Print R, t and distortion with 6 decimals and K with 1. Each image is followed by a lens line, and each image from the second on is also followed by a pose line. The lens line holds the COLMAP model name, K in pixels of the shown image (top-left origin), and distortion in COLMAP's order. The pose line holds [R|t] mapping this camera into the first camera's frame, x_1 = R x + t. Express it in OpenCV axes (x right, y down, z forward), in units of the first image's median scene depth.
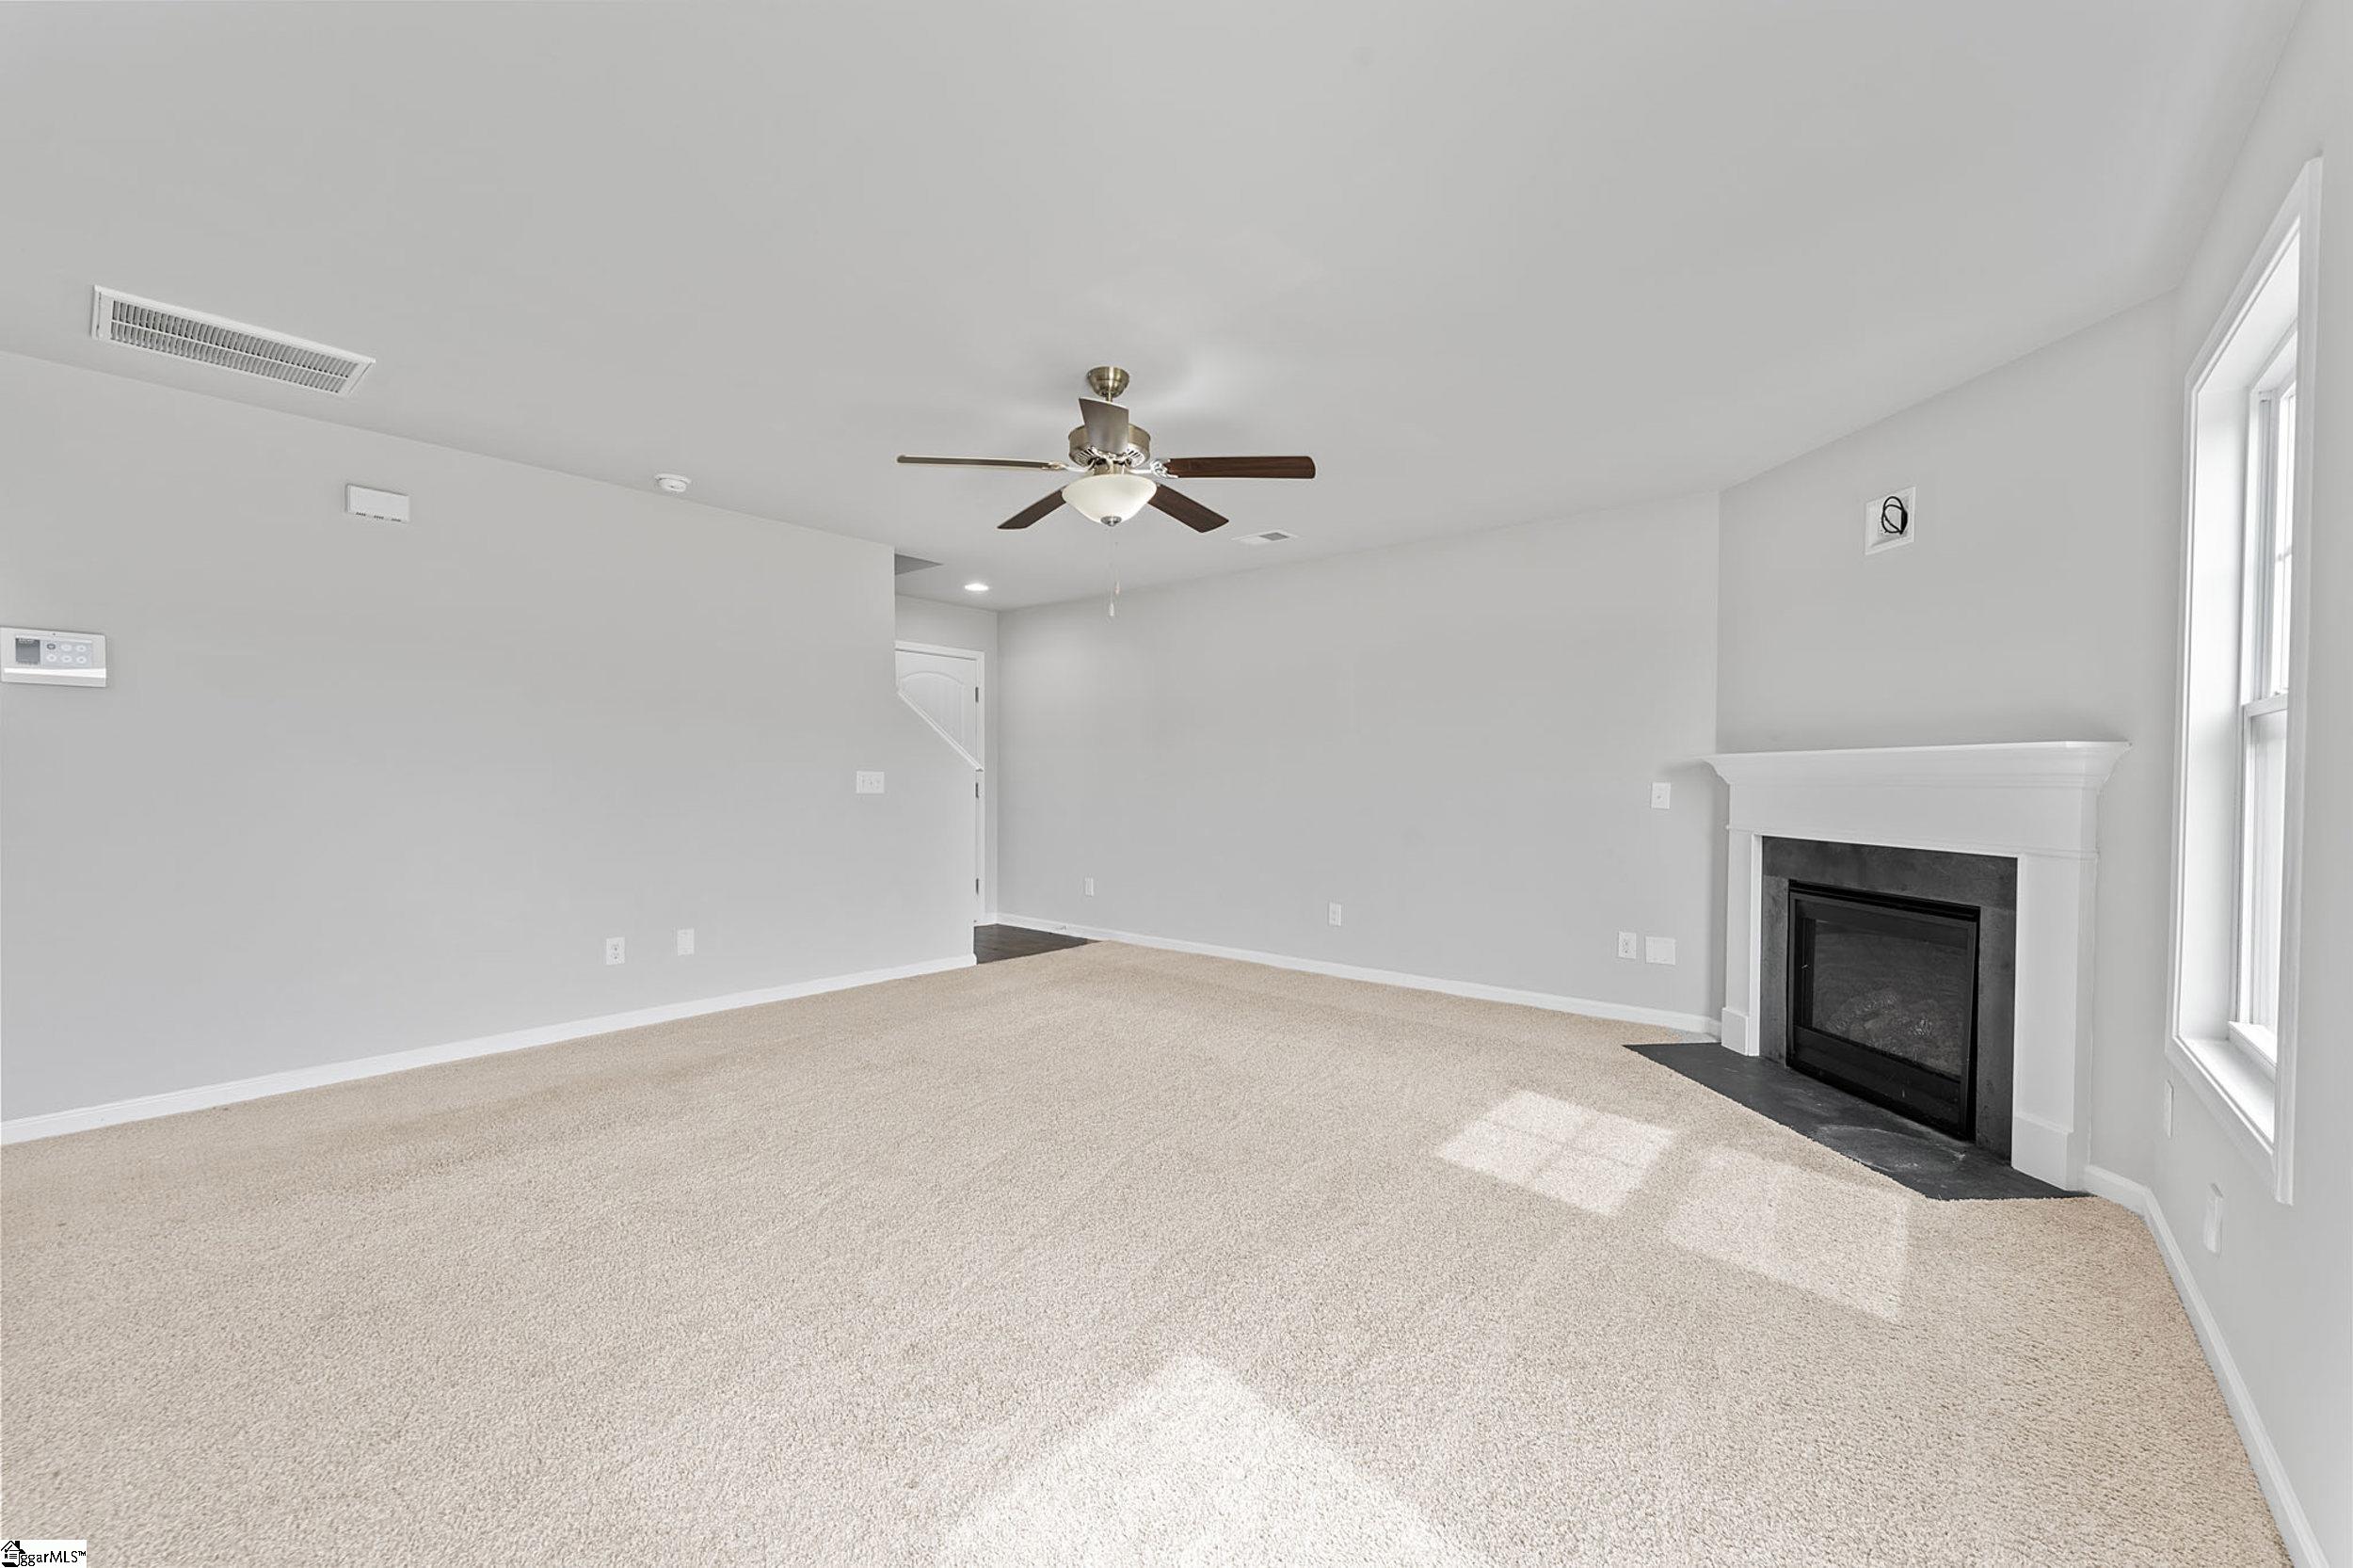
lens RADIAL K [[949.3, 0, 1179.9], [0, 949.3, 783.5], [0, 0, 1]] dist [0.002260, -0.000054]
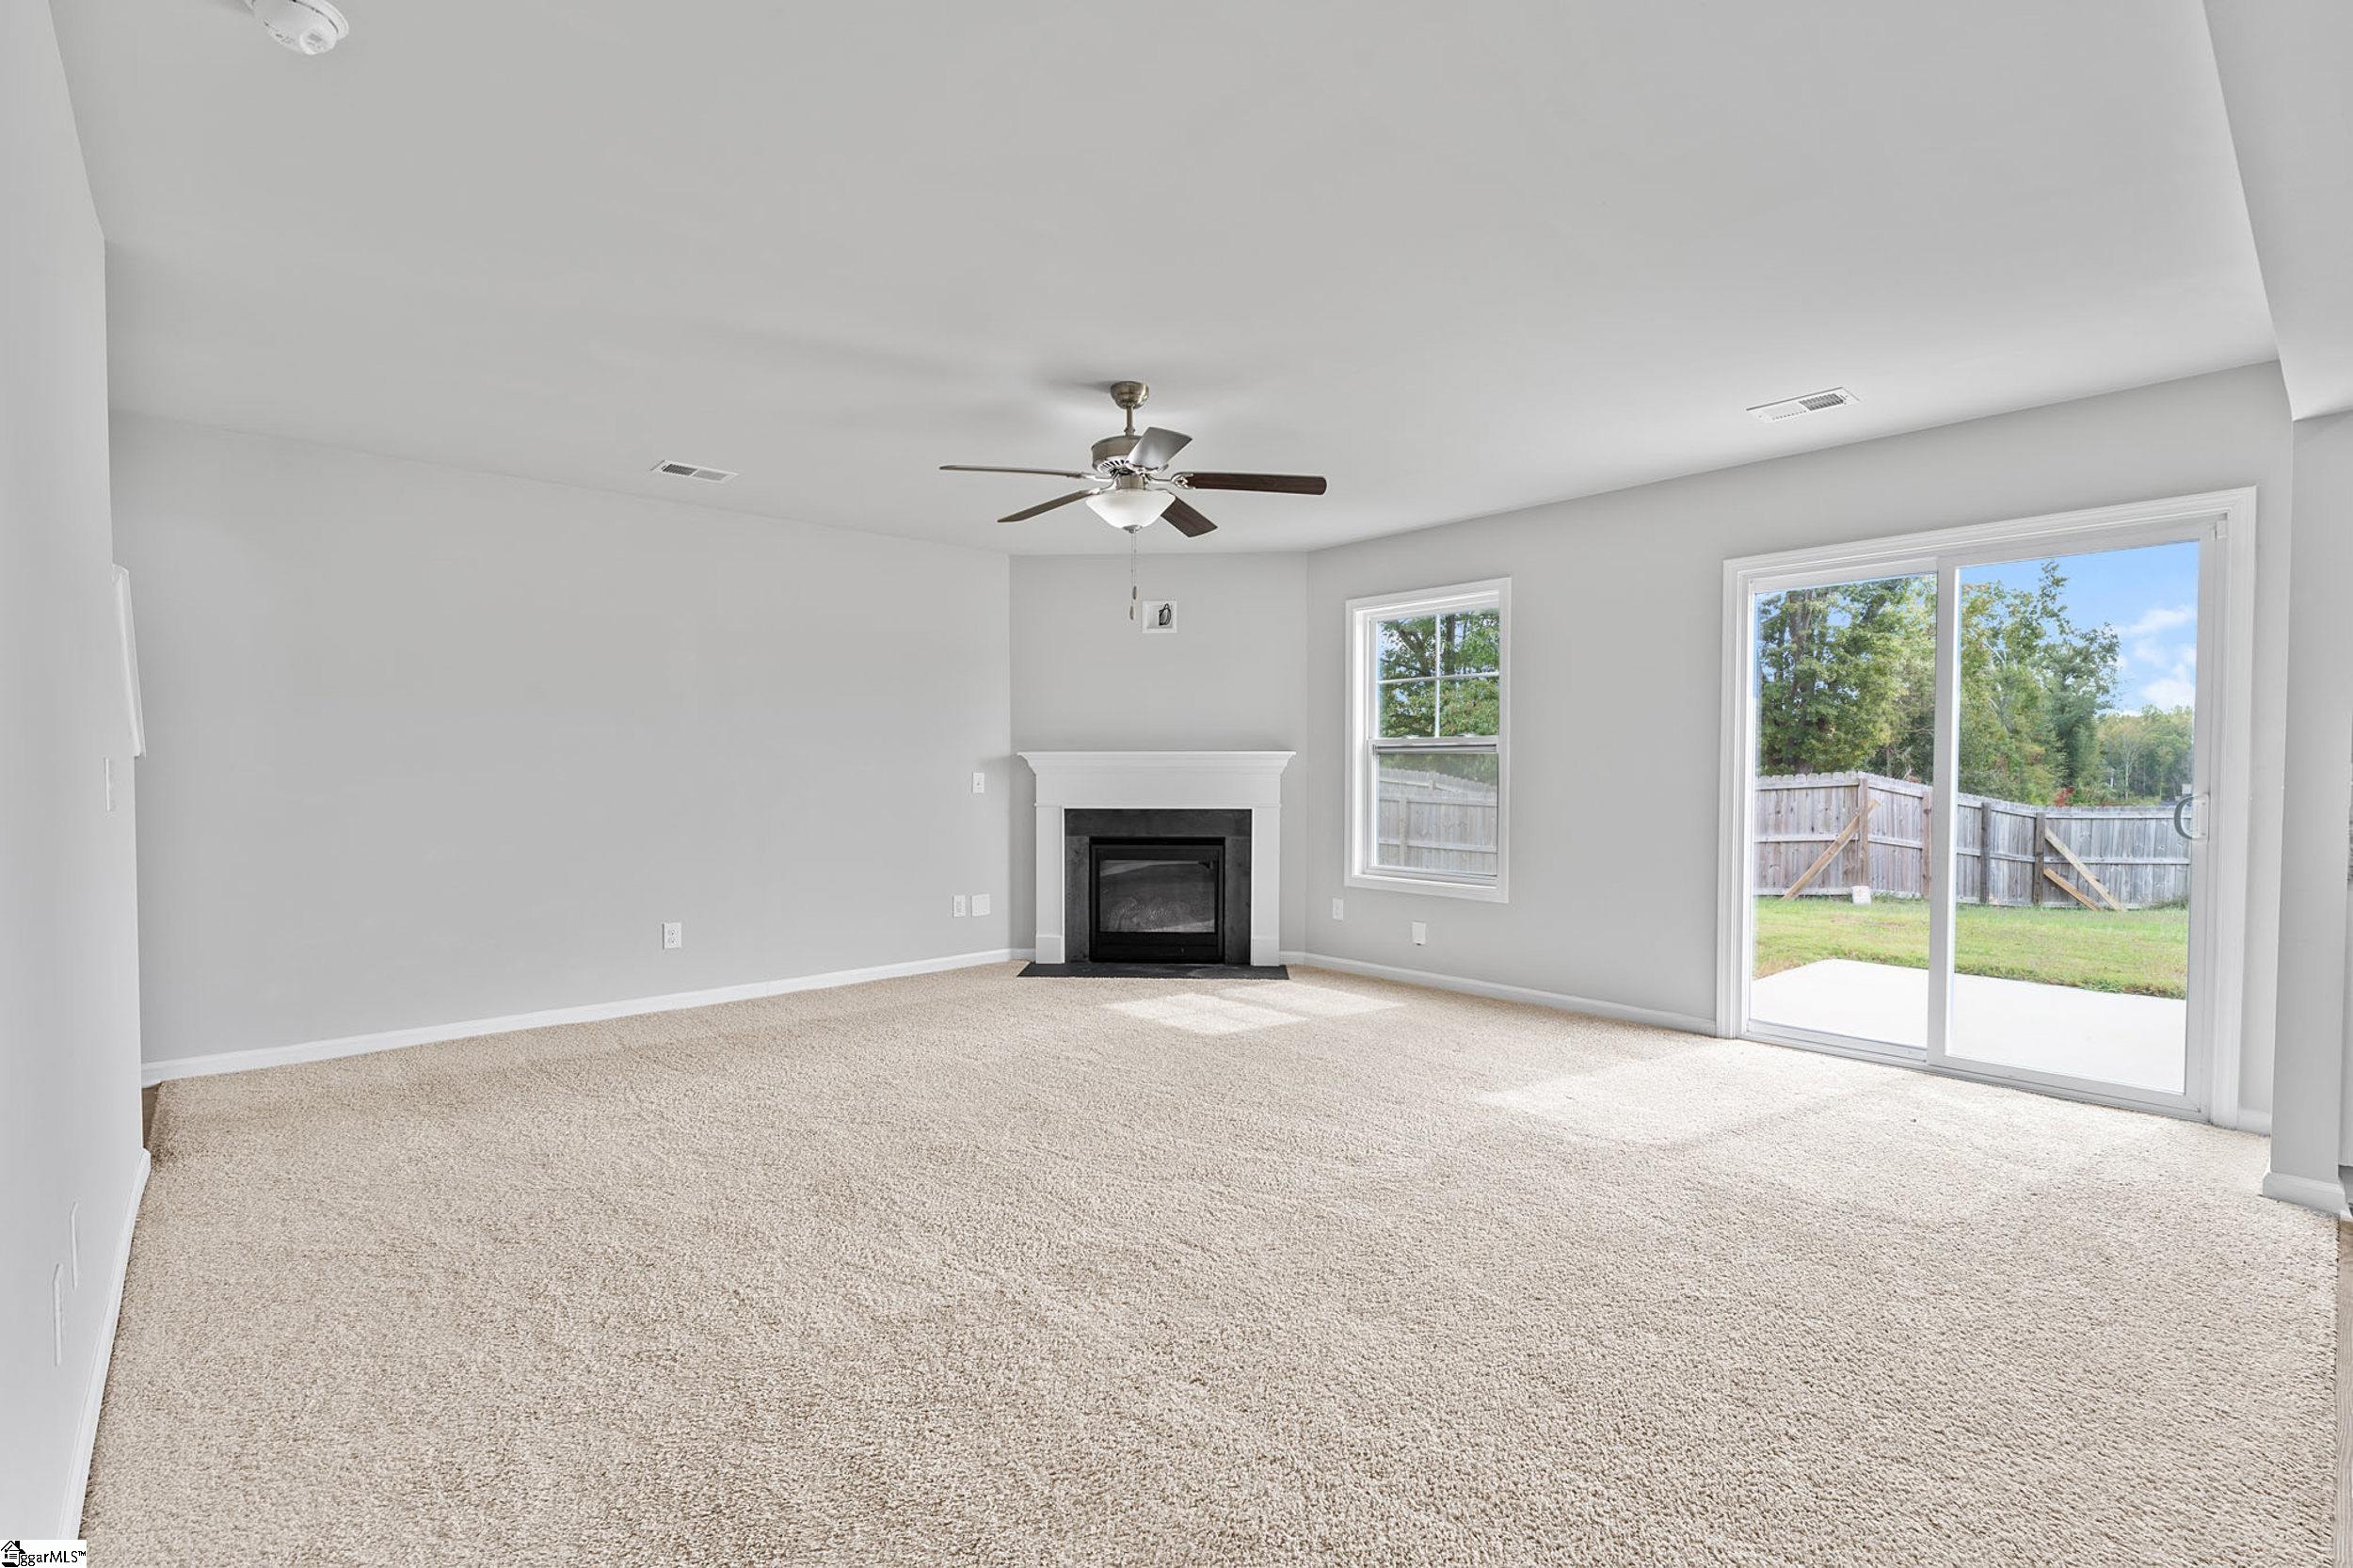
lens RADIAL K [[1077.4, 0, 1167.9], [0, 1077.4, 785.9], [0, 0, 1]] dist [0.003904, 0.000267]
pose [[0.160121, -0.029374, 0.986660, -0.981009], [0.006885, 0.999566, 0.028641, -0.025742], [-0.987073, 0.002207, 0.160253, 0.589238]]
